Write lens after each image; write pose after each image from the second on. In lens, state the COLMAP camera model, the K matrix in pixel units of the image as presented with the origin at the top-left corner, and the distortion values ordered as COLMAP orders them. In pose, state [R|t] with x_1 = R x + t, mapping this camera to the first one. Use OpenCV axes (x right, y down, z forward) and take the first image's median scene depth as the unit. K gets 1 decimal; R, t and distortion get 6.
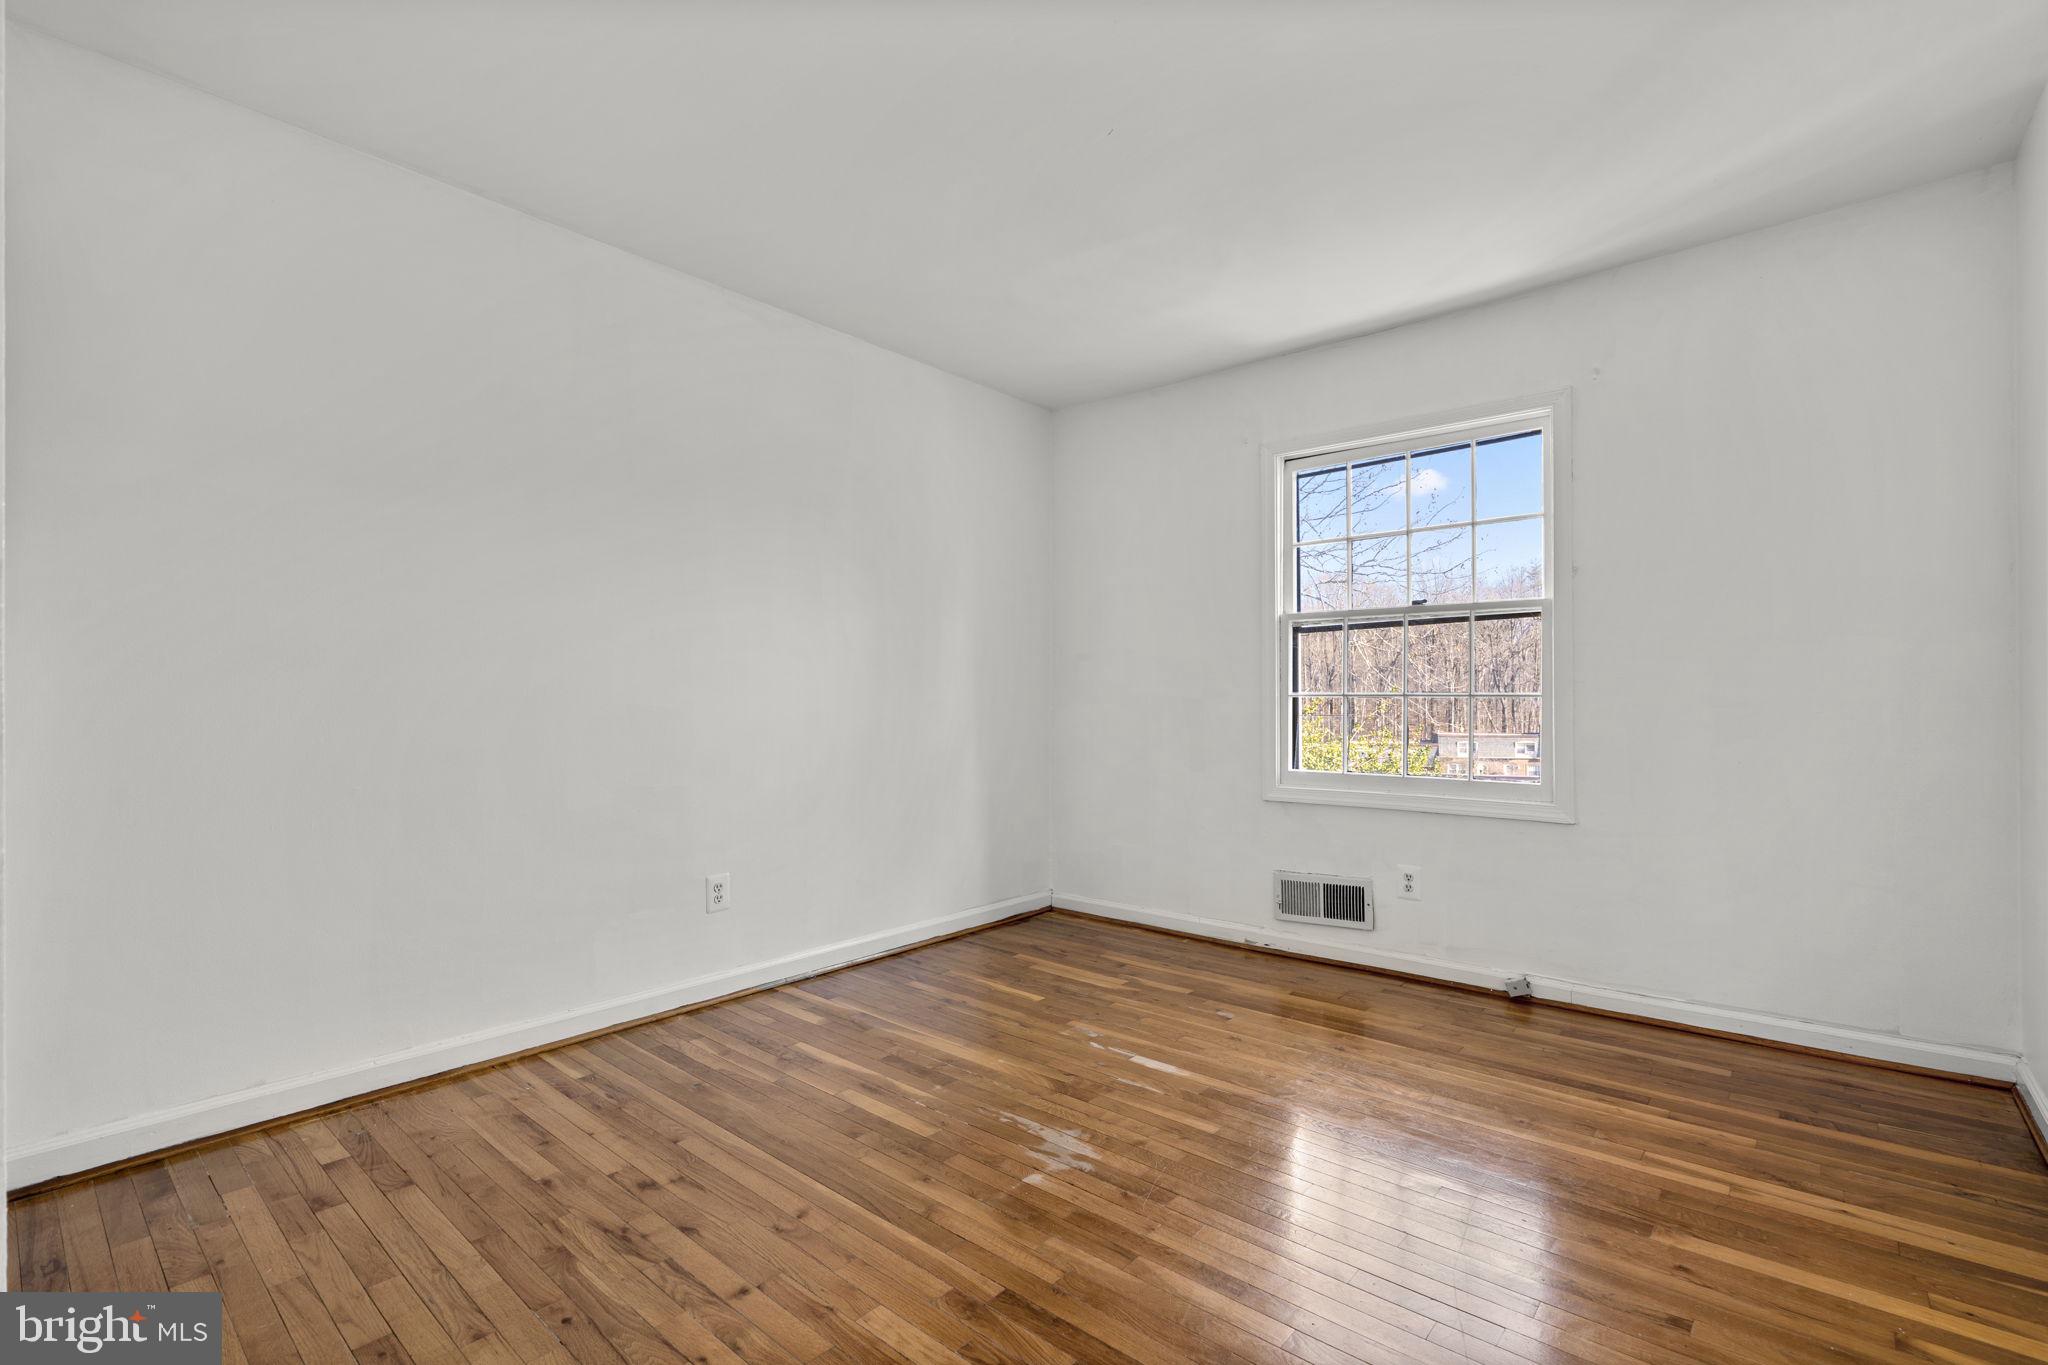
lens RADIAL K [[934.8, 0, 1026.5], [0, 934.8, 704.2], [0, 0, 1]] dist [-0.003600, 0.000186]
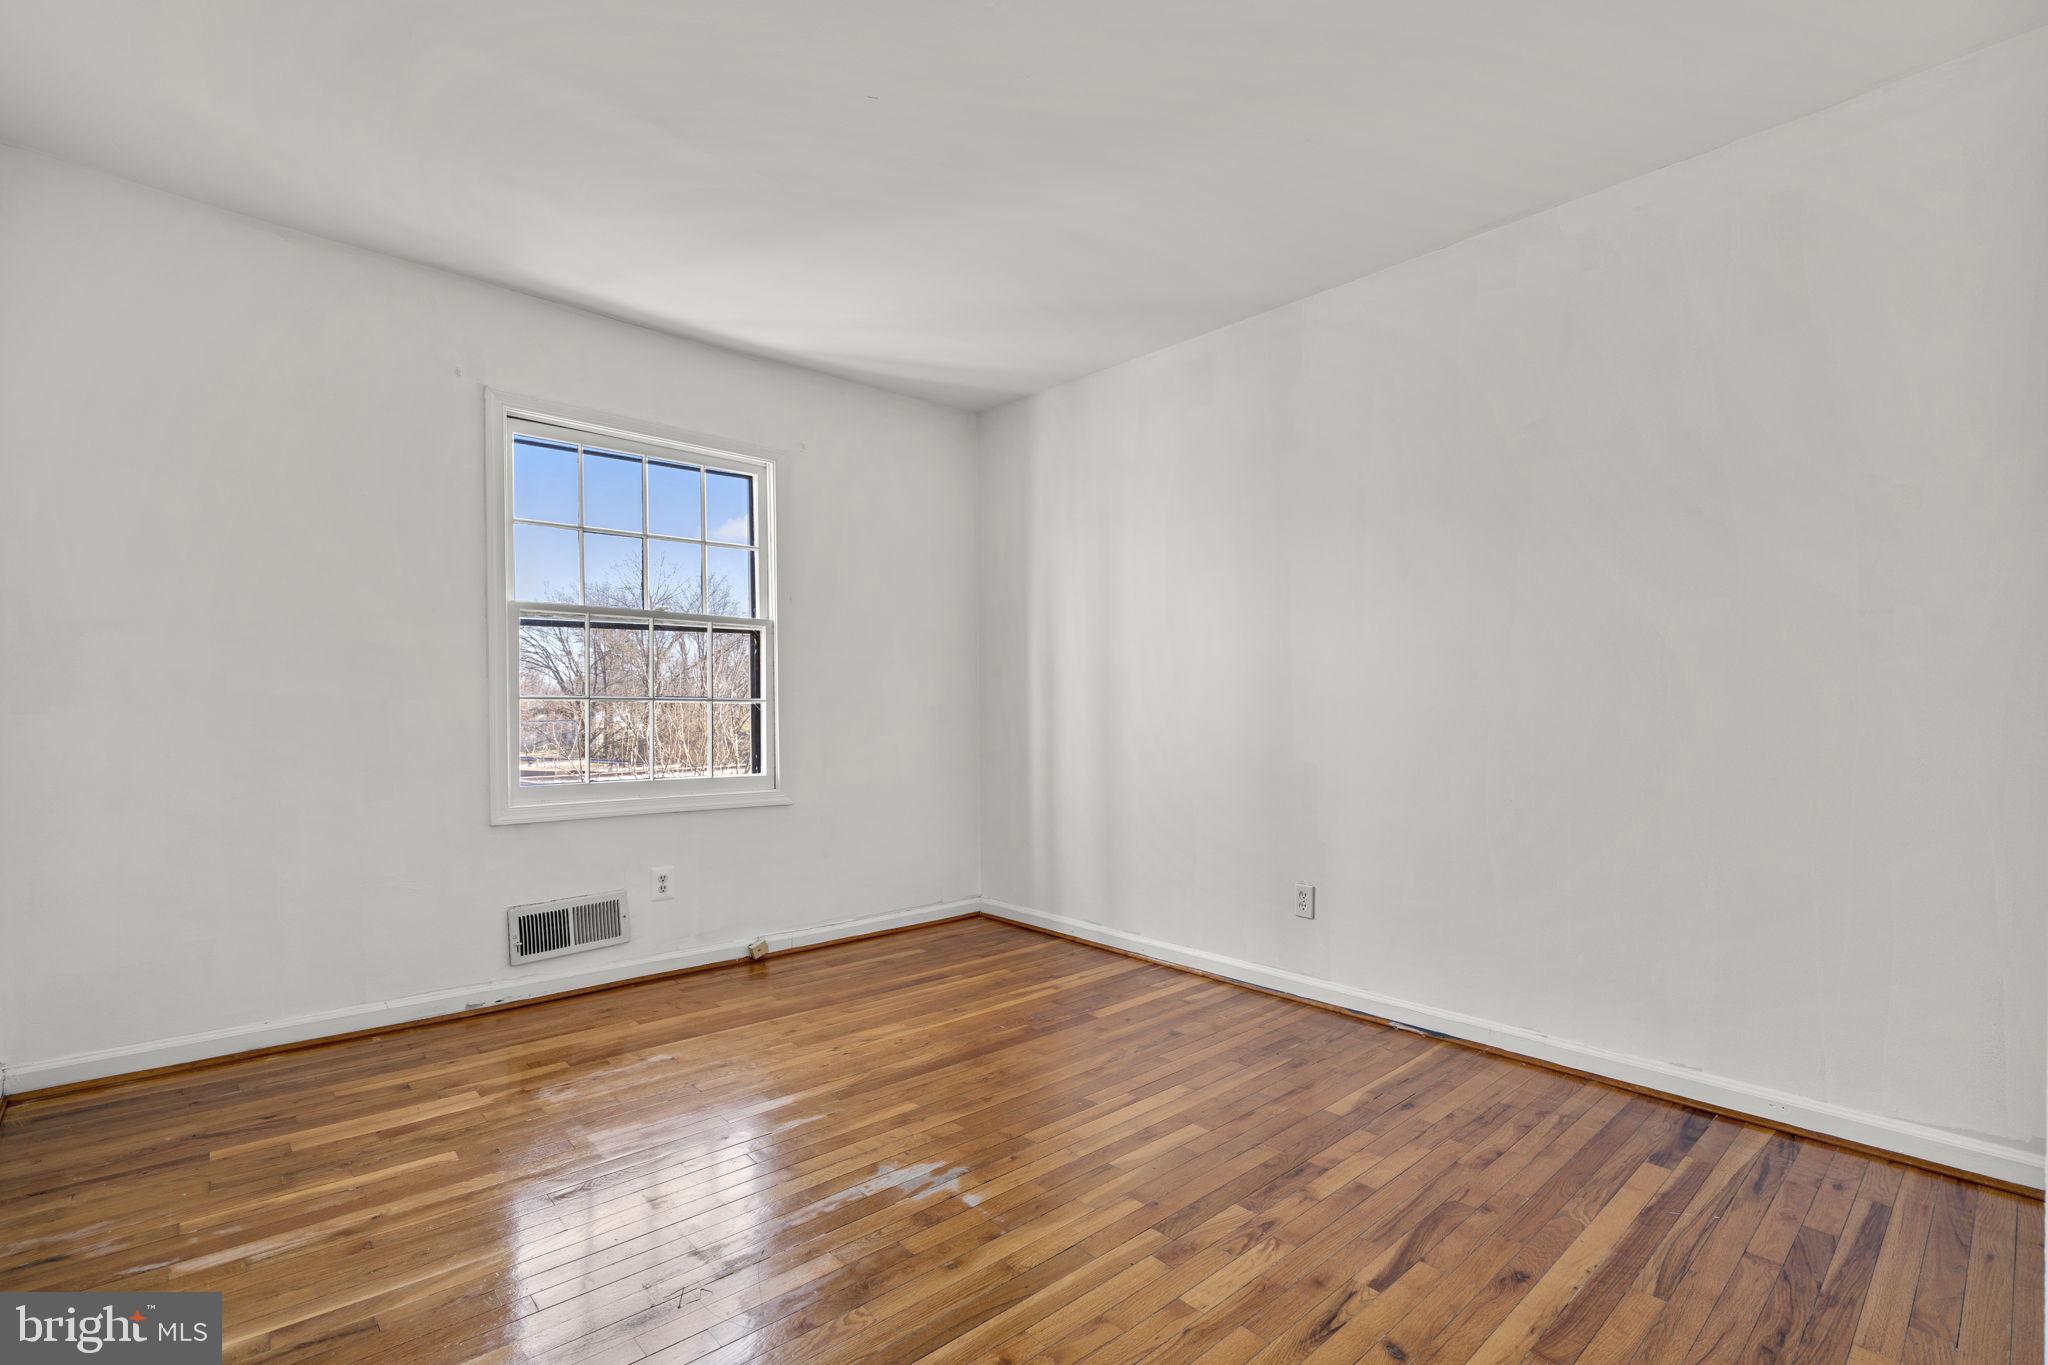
lens RADIAL K [[934.8, 0, 1026.5], [0, 934.8, 704.2], [0, 0, 1]] dist [-0.003600, 0.000186]
pose [[0.107872, 0.004854, 0.994153, -0.573525], [-0.002440, 0.999986, -0.004617, -0.000781], [-0.994162, -0.001928, 0.107883, 0.506936]]
